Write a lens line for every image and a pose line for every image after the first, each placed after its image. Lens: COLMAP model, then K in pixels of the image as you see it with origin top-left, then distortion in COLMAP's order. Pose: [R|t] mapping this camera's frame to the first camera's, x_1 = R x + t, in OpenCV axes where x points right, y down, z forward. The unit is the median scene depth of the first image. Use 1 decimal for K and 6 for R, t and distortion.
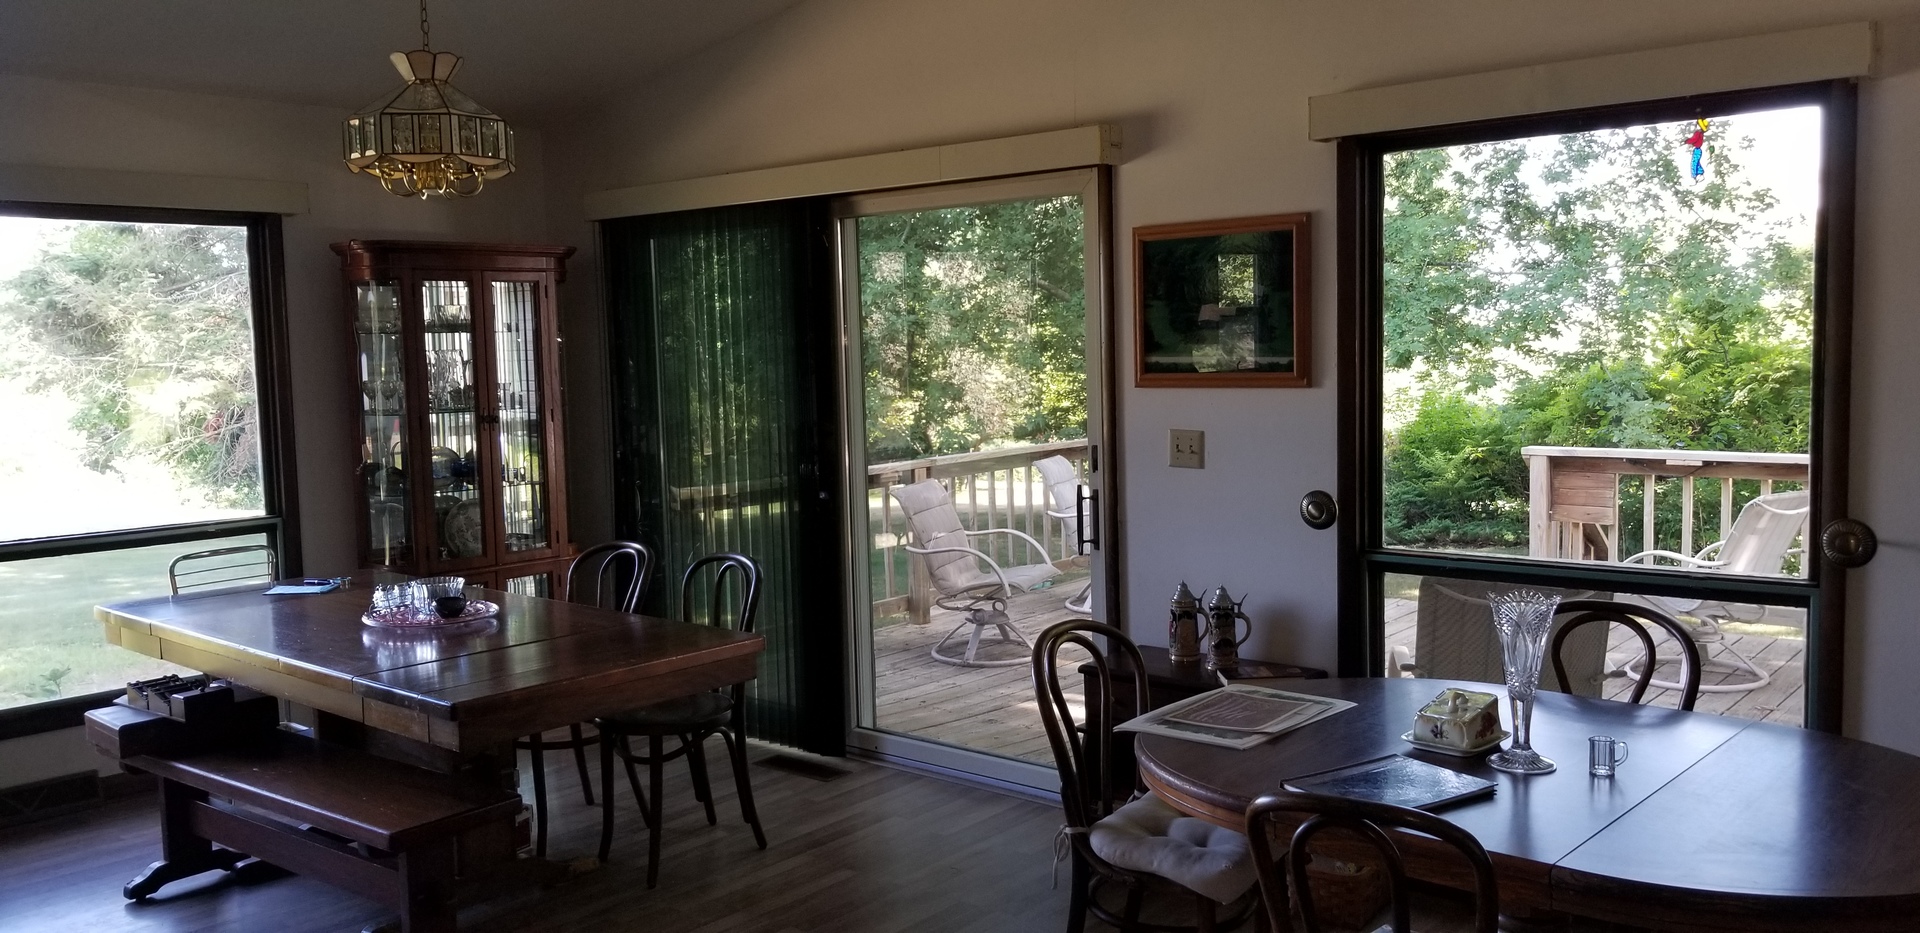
lens RADIAL K [[1515.1, 0, 960.0], [0, 1515.1, 466.5], [0, 0, 1]] dist [0.061835, -0.099209]
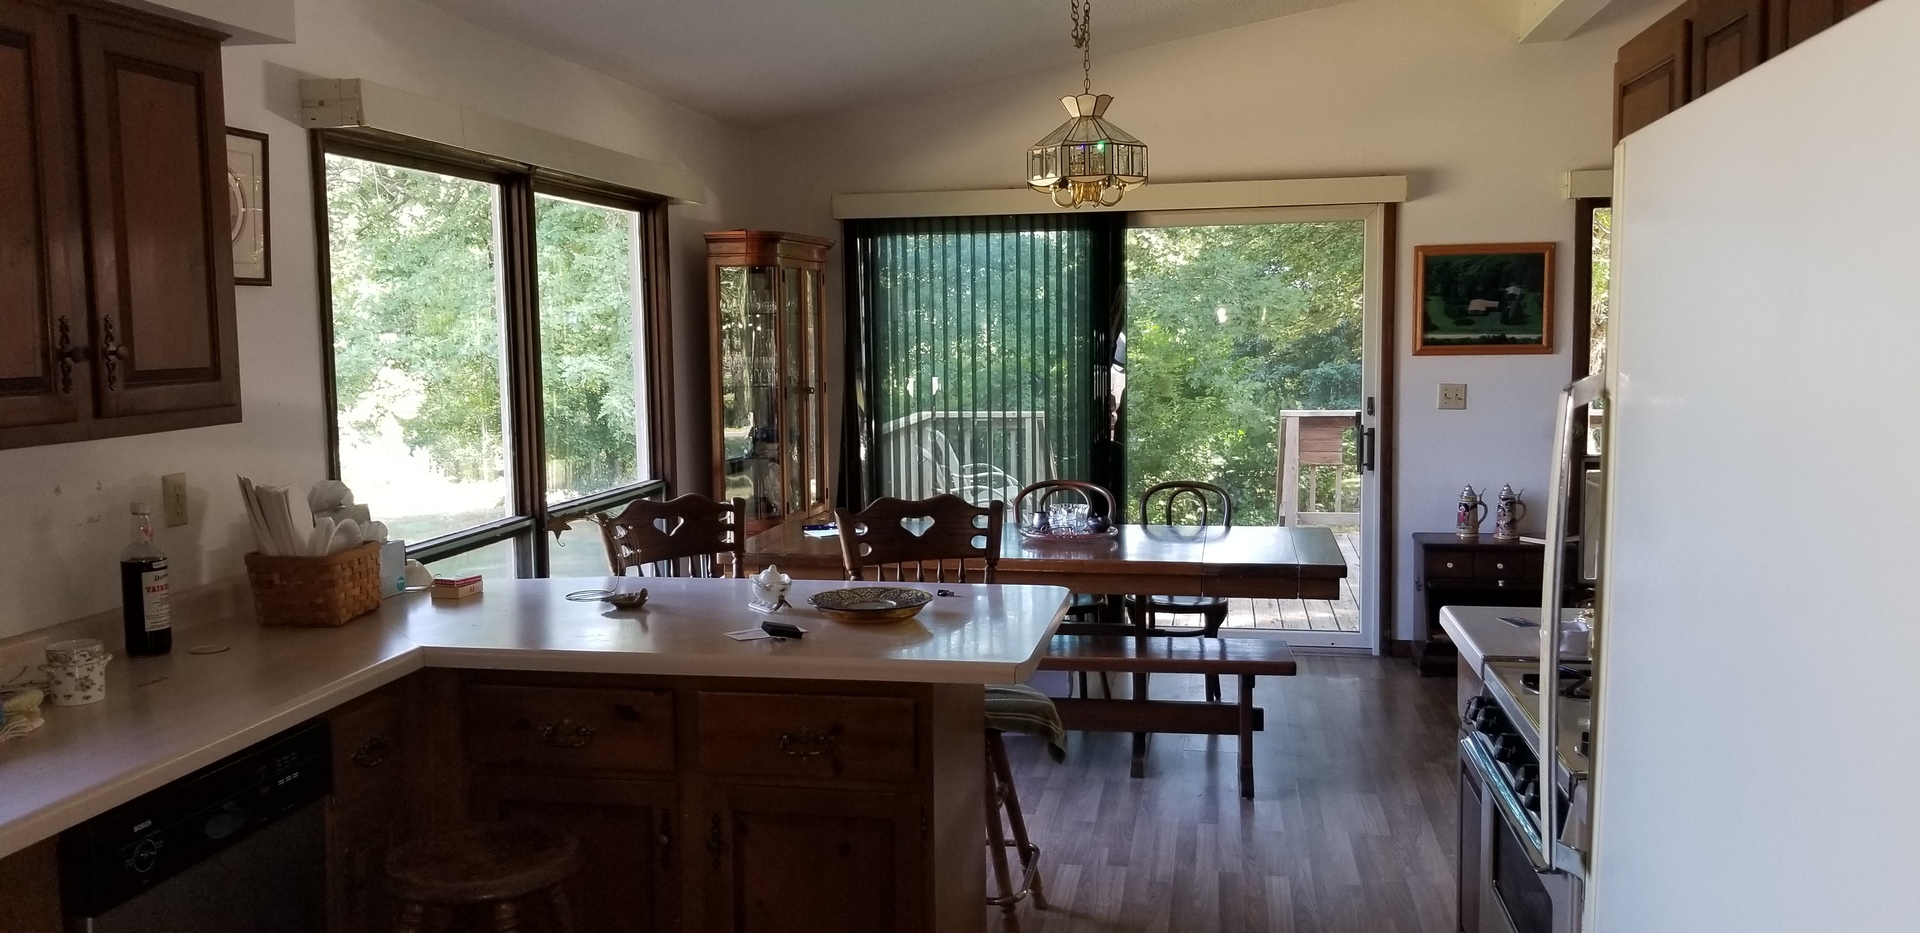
lens RADIAL K [[1515.1, 0, 960.0], [0, 1515.1, 466.5], [0, 0, 1]] dist [0.061835, -0.099209]
pose [[0.847397, -0.036785, 0.529685, -1.048425], [0.038229, 0.999235, 0.008234, 0.026046], [-0.529582, 0.013272, 0.848155, -0.011460]]
